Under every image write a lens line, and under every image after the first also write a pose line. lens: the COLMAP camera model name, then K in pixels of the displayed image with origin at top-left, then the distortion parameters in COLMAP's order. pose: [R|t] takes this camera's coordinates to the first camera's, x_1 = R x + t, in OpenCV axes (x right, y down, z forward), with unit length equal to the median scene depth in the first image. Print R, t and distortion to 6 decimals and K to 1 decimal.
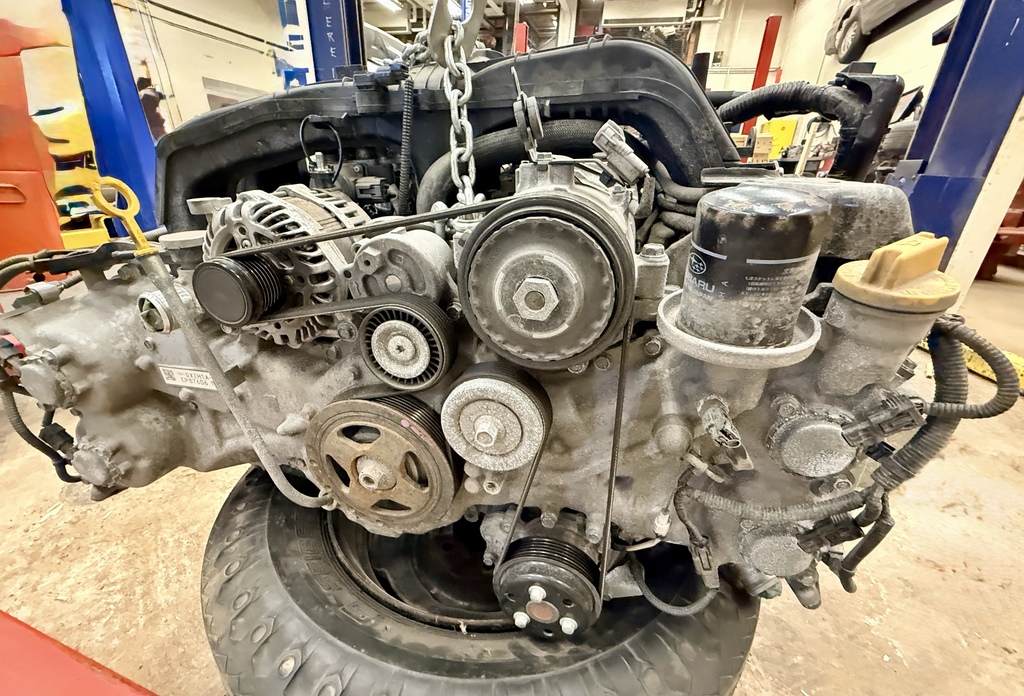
lens RADIAL K [[423.7, 0, 508.8], [0, 423.7, 364.7], [0, 0, 1]] dist [-0.000877, -0.000289]
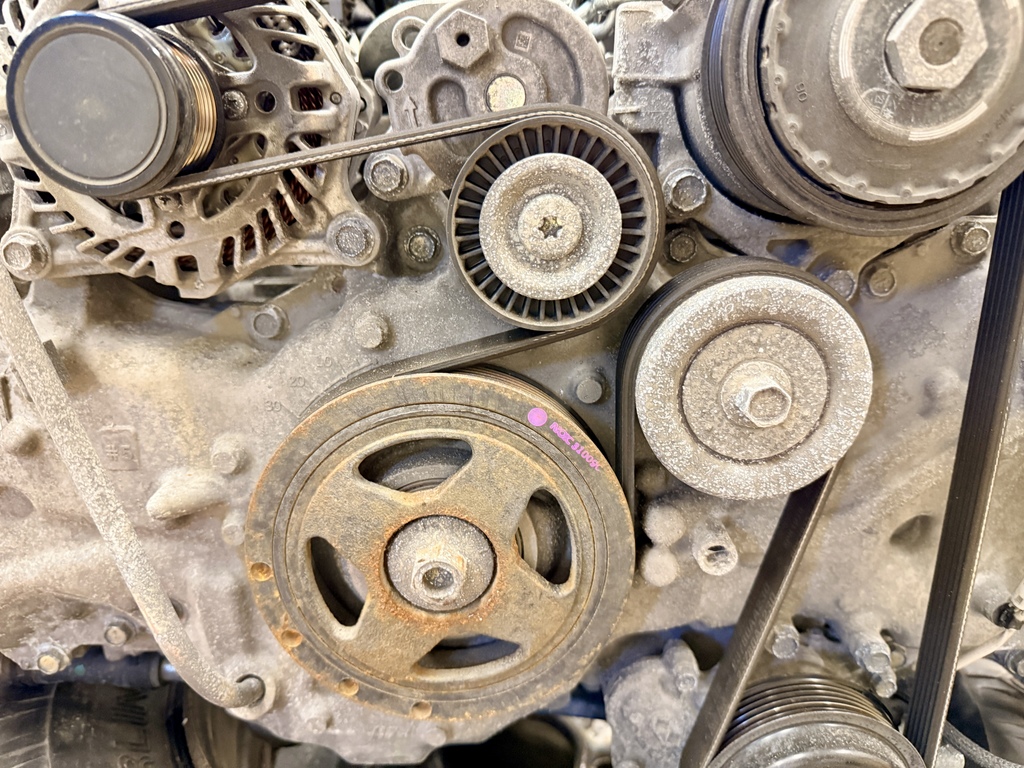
lens RADIAL K [[729.0, 0, 512.0], [0, 729.0, 384.0], [0, 0, 1]] dist [0.054421, -0.106399]
pose [[0.966678, -0.060107, 0.248841, -0.452365], [0.101922, 0.982048, -0.158728, 0.220168], [-0.234833, 0.178801, 0.955450, 0.288378]]
